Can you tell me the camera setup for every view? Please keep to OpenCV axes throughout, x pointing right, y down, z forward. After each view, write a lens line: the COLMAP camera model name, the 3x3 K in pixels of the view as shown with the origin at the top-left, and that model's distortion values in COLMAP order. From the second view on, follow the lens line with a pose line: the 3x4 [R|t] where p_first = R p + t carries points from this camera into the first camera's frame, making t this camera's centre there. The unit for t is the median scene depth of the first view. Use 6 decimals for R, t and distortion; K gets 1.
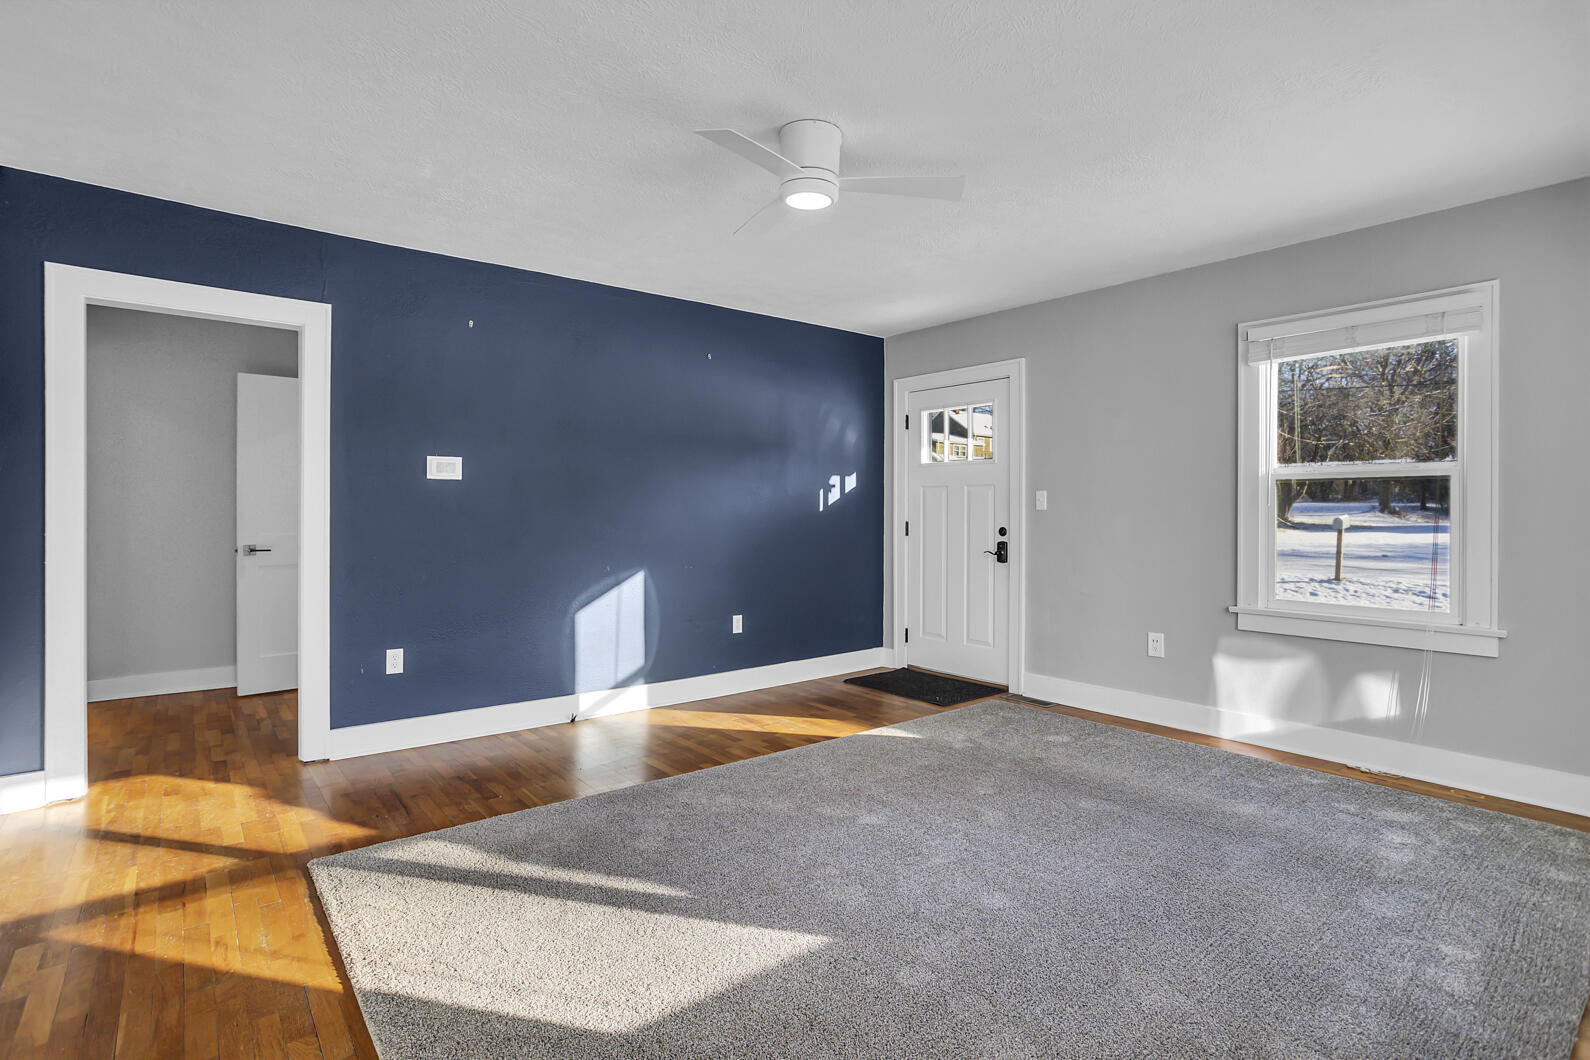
lens RADIAL K [[789.3, 0, 789.9], [0, 789.3, 512.1], [0, 0, 1]] dist [-0.051200, 0.033958]
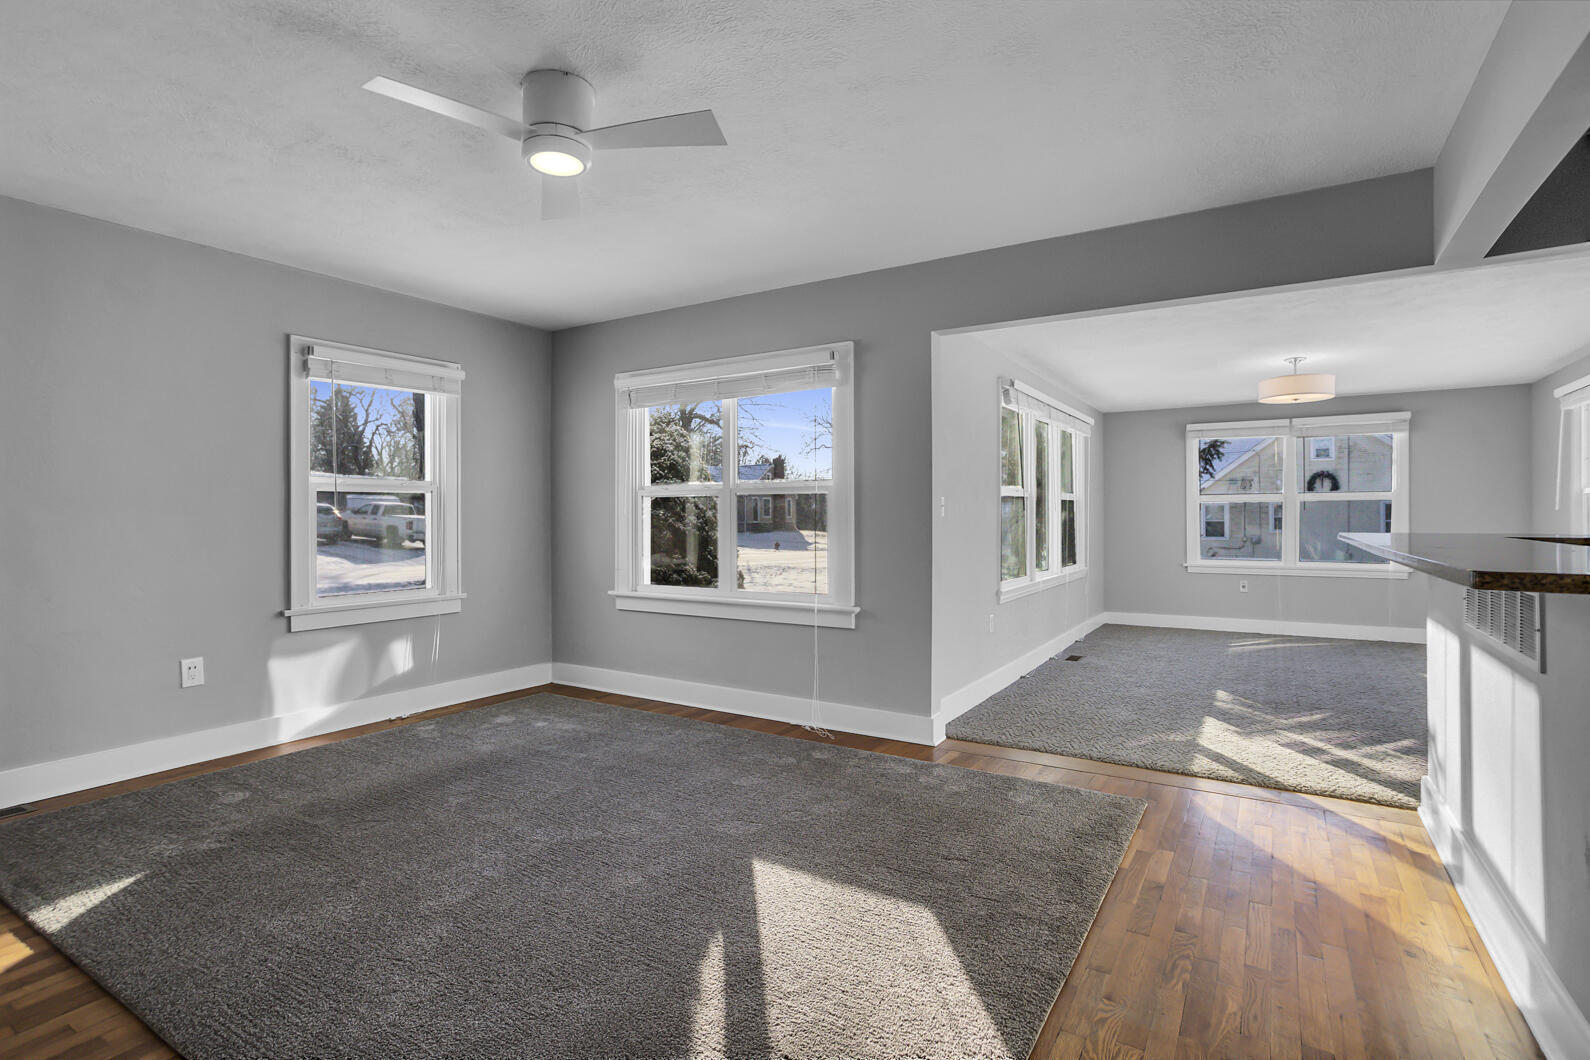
lens RADIAL K [[786.3, 0, 791.0], [0, 786.3, 518.2], [0, 0, 1]] dist [-0.055313, 0.039096]
pose [[-0.327332, -0.005299, 0.944894, -0.620085], [0.004414, 0.999965, 0.007137, -0.003901], [-0.944899, 0.006507, -0.327298, 0.730648]]
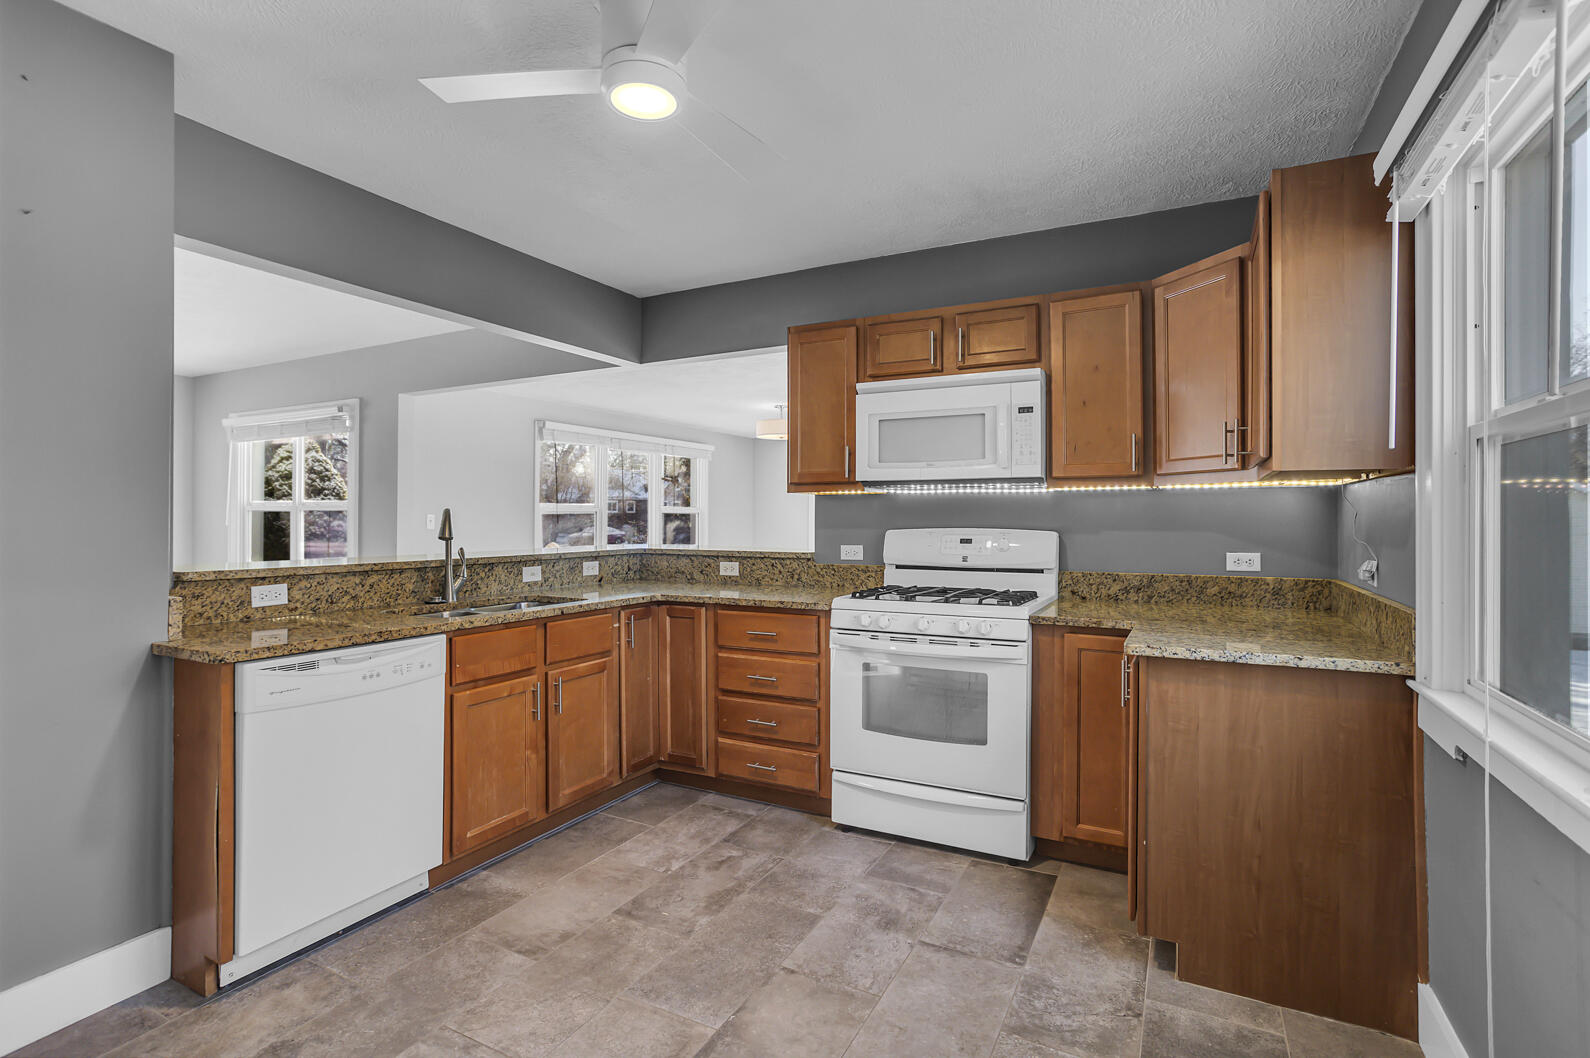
lens RADIAL K [[789.3, 0, 789.9], [0, 789.3, 511.1], [0, 0, 1]] dist [-0.051200, 0.033958]
pose [[-0.401759, 0.005102, 0.915731, -1.279240], [-0.000133, 0.999984, -0.005630, -0.021968], [-0.915745, -0.002384, -0.401752, 0.135854]]
